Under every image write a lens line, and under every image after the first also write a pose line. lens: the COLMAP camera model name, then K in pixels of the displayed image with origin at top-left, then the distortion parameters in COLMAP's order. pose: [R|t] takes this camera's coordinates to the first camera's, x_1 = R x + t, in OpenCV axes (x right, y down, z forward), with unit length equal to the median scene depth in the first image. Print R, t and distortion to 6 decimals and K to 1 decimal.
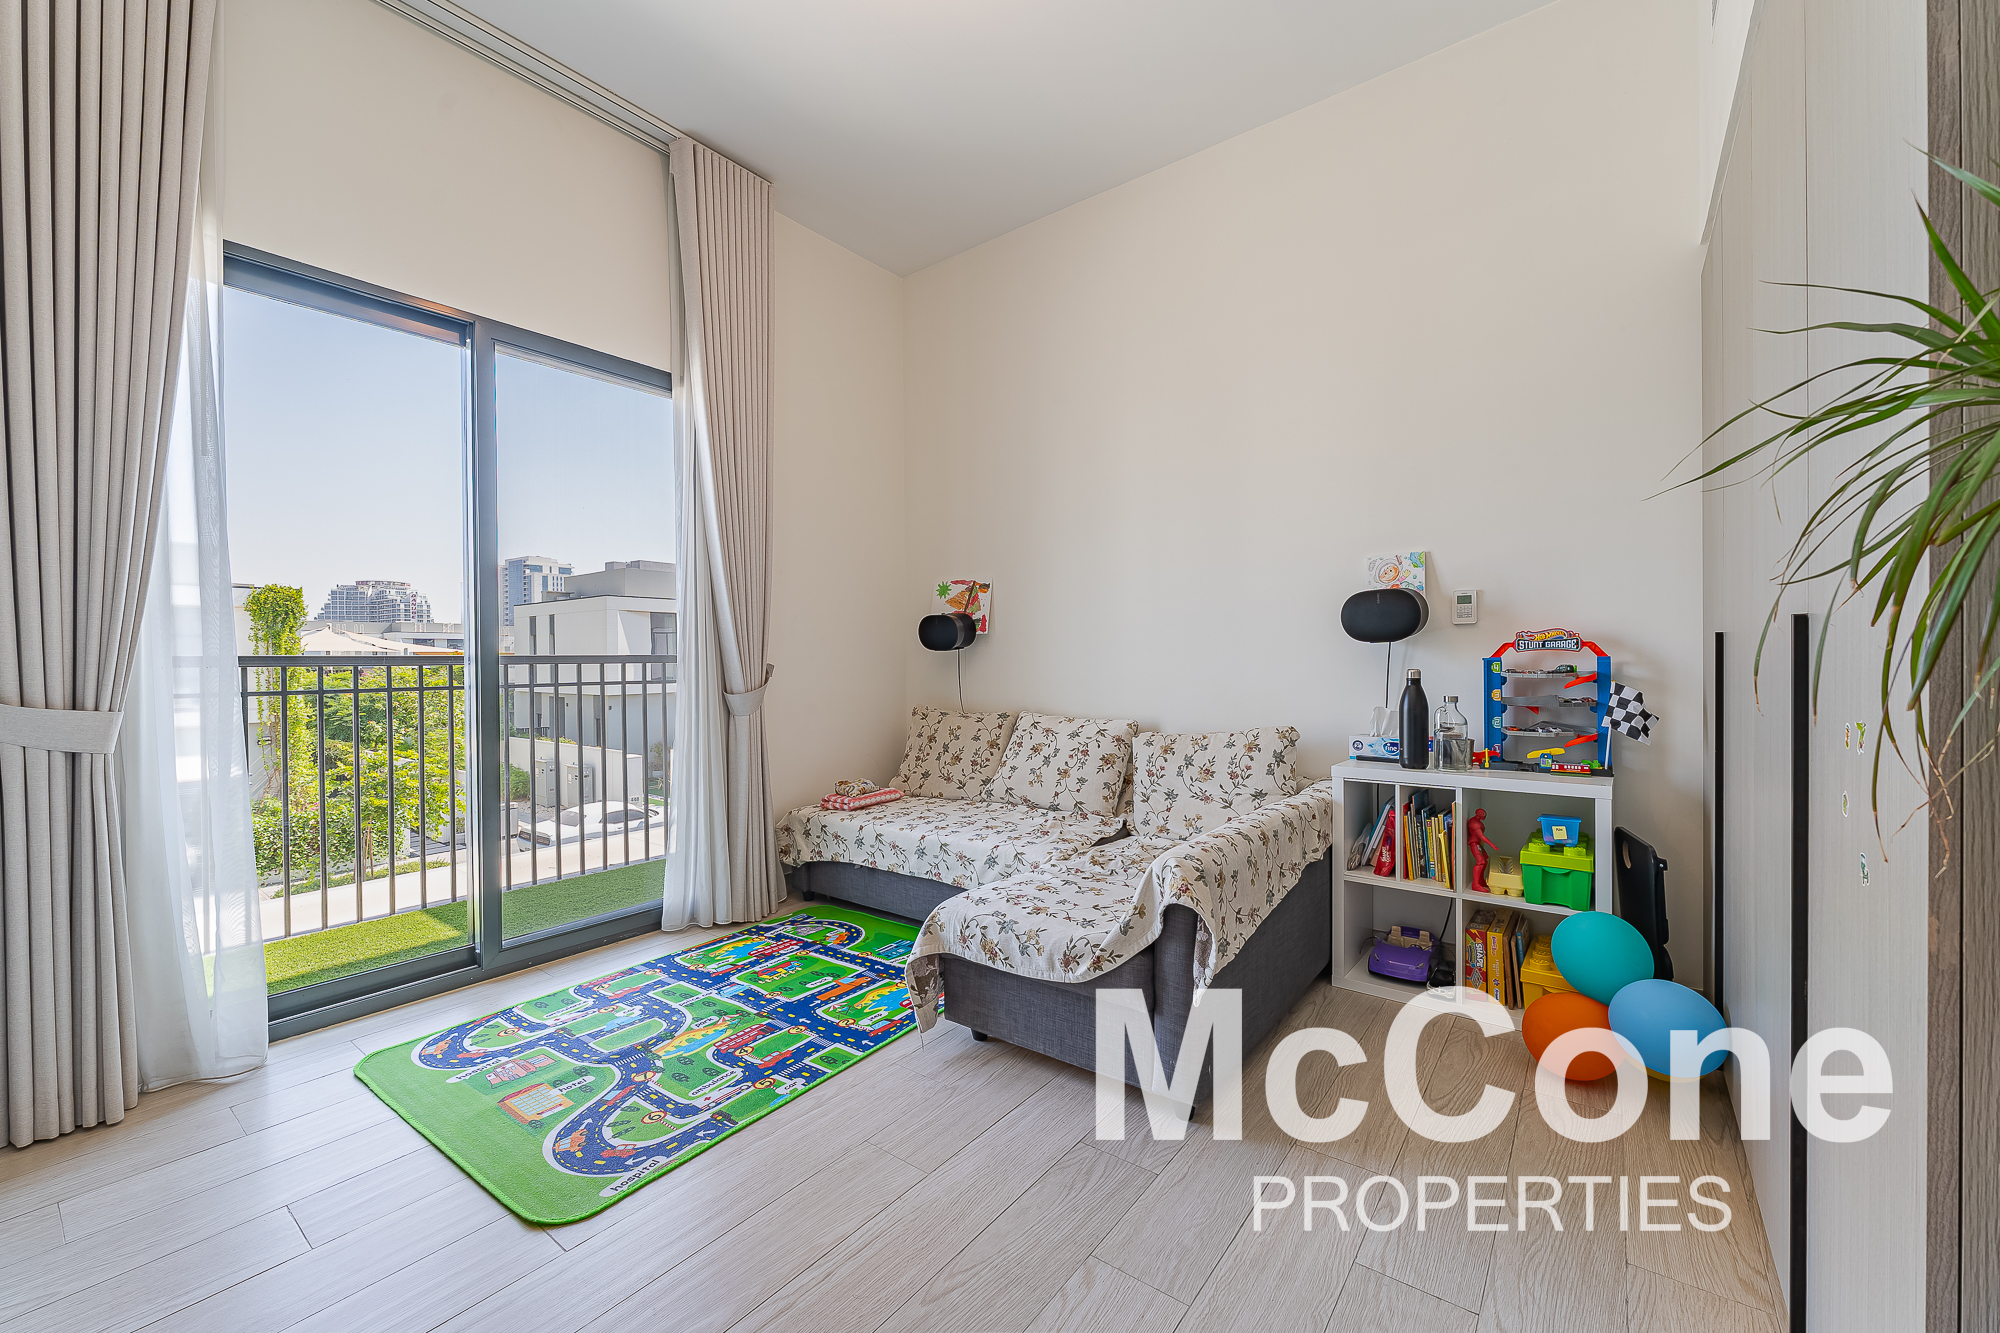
lens RADIAL K [[798.0, 0, 1000.2], [0, 798.0, 678.3], [0, 0, 1]] dist [-0.000962, -0.000075]
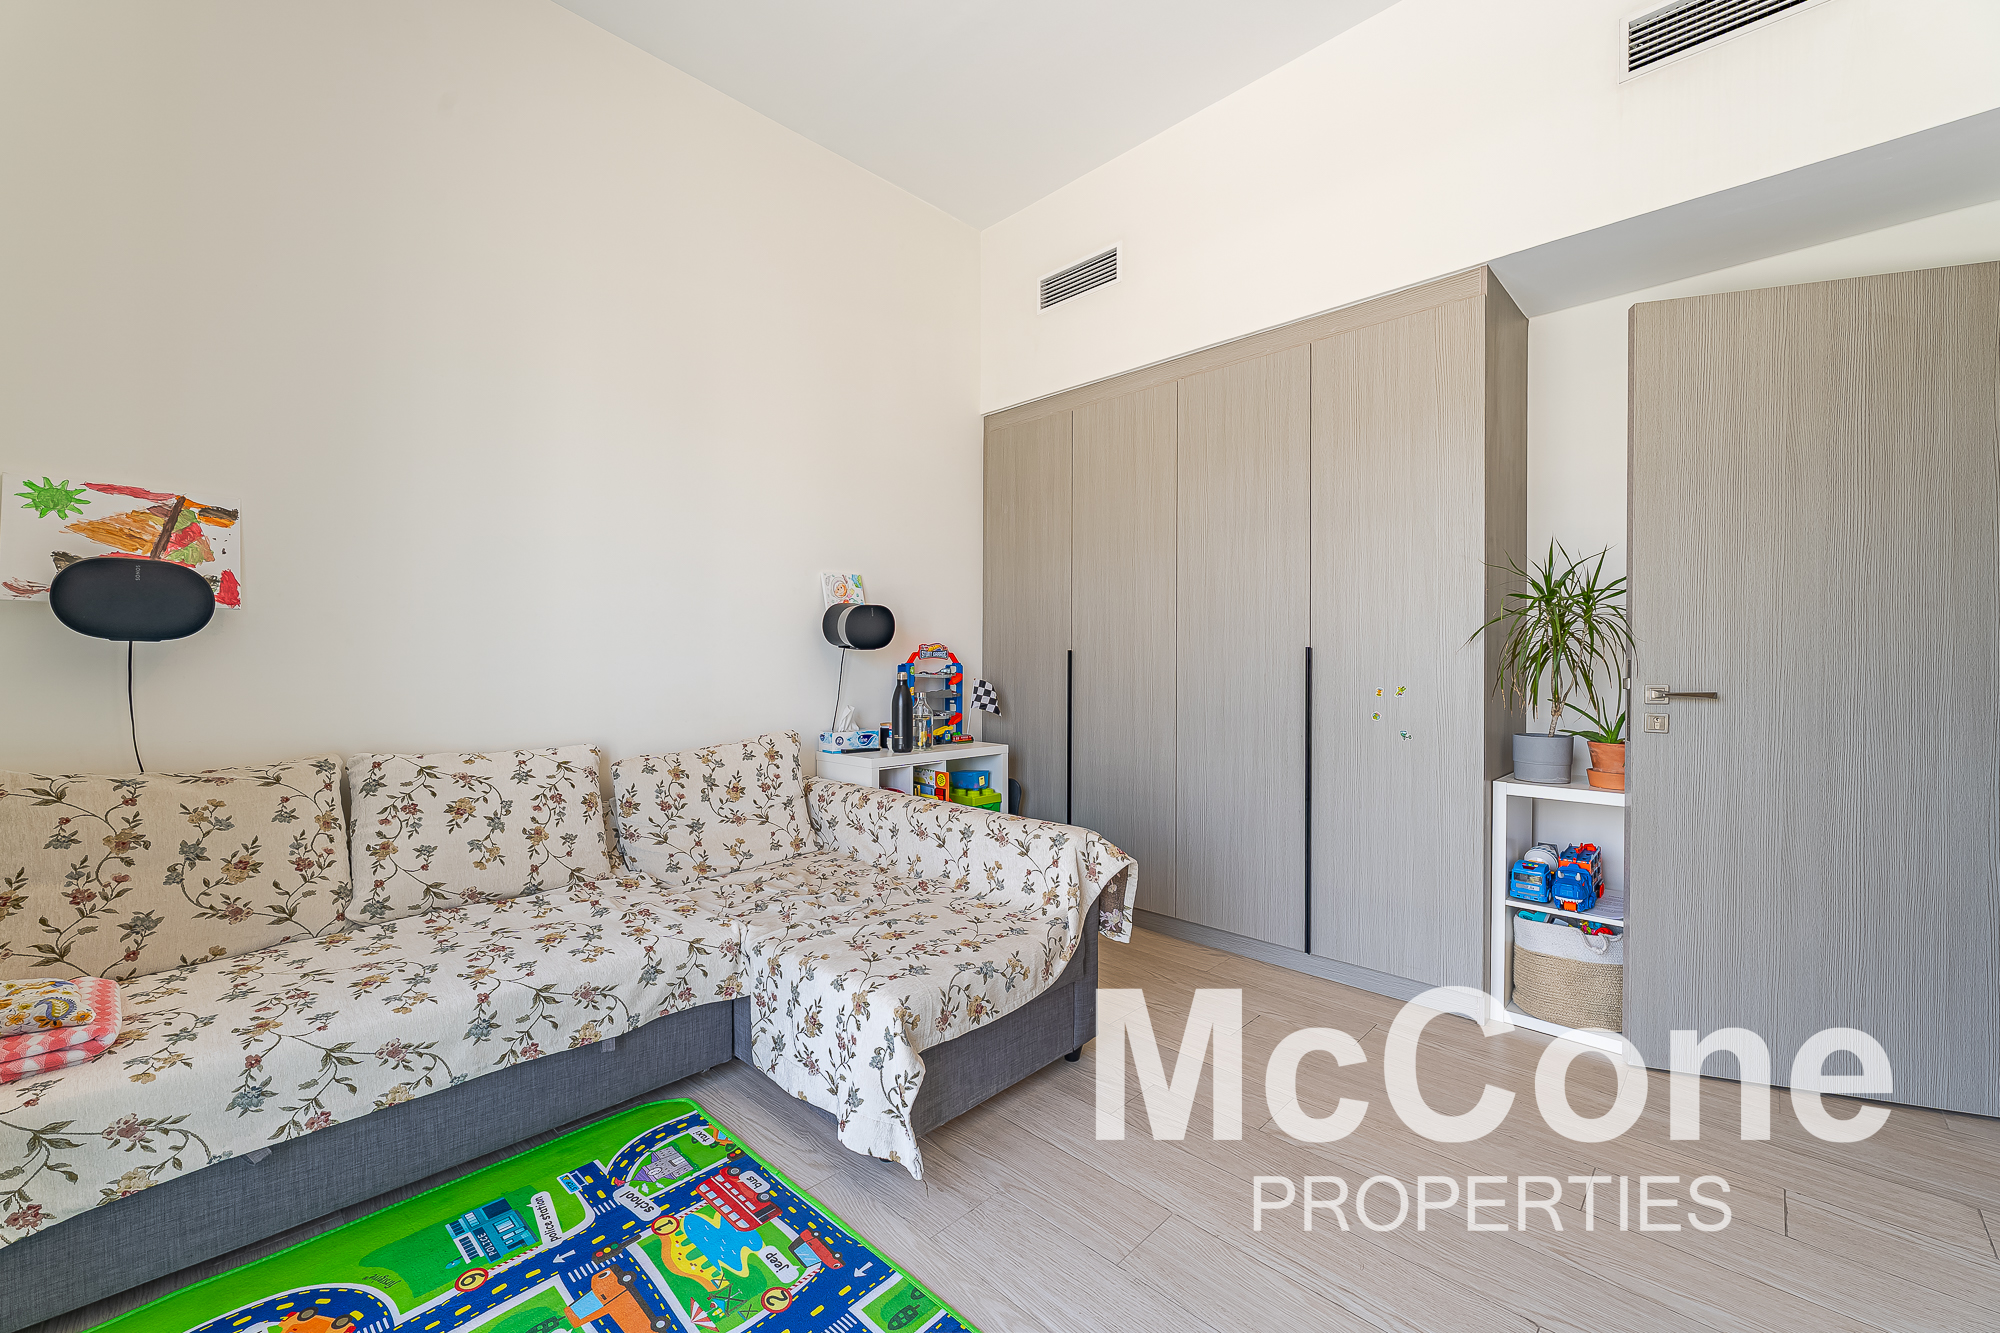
lens RADIAL K [[771.9, 0, 1000.0], [0, 771.9, 666.5], [0, 0, 1]] dist [-0.009422, -0.000176]
pose [[0.124122, 0.003131, 0.992262, -0.591092], [0.021550, 0.999751, -0.005851, -0.009066], [-0.992033, 0.022109, 0.124024, 0.633701]]
